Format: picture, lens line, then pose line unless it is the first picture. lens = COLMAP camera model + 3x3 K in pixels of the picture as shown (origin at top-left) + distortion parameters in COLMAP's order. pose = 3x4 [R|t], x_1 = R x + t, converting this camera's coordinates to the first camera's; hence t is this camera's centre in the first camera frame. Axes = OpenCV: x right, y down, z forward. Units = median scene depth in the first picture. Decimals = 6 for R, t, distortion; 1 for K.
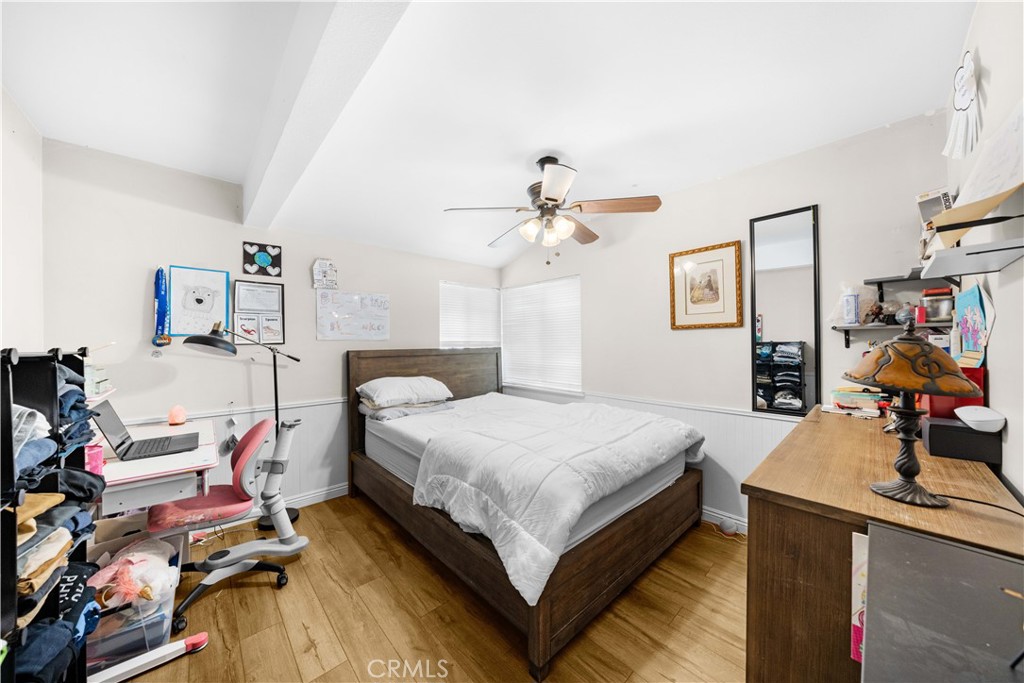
lens RADIAL K [[356.8, 0, 511.1], [0, 356.8, 340.3], [0, 0, 1]] dist [-0.000037, -0.000017]
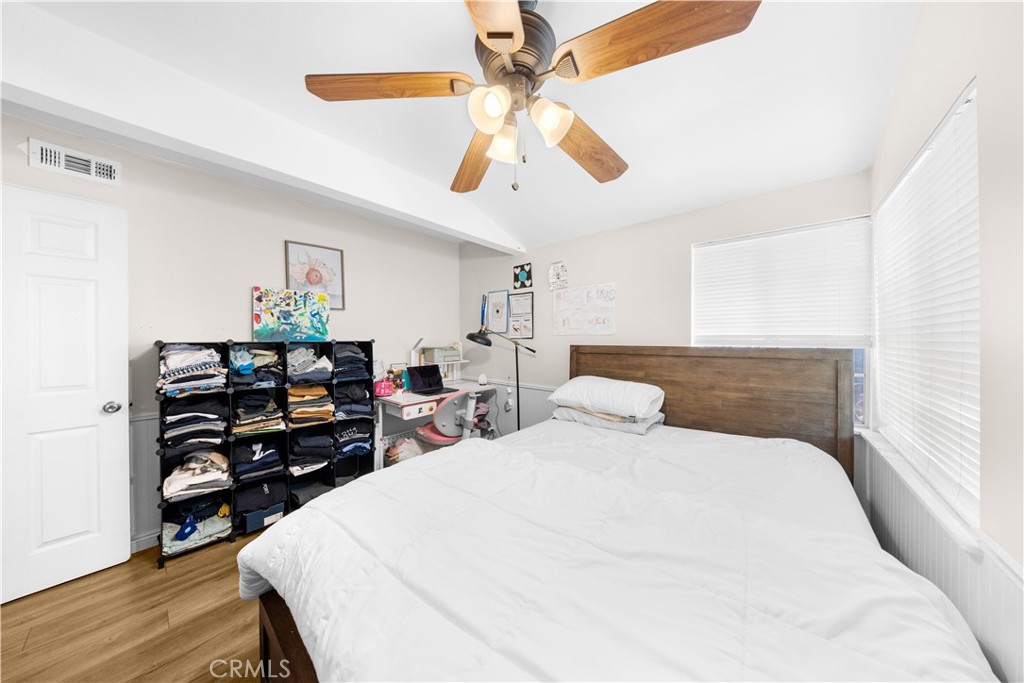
lens RADIAL K [[321.8, 0, 511.3], [0, 321.8, 343.0], [0, 0, 1]] dist [0.000169, -0.000003]
pose [[0.072661, 0.016108, -0.997227, 0.472810], [0.000470, 0.999869, 0.016185, 0.007629], [0.997357, -0.001644, 0.072644, 0.772184]]
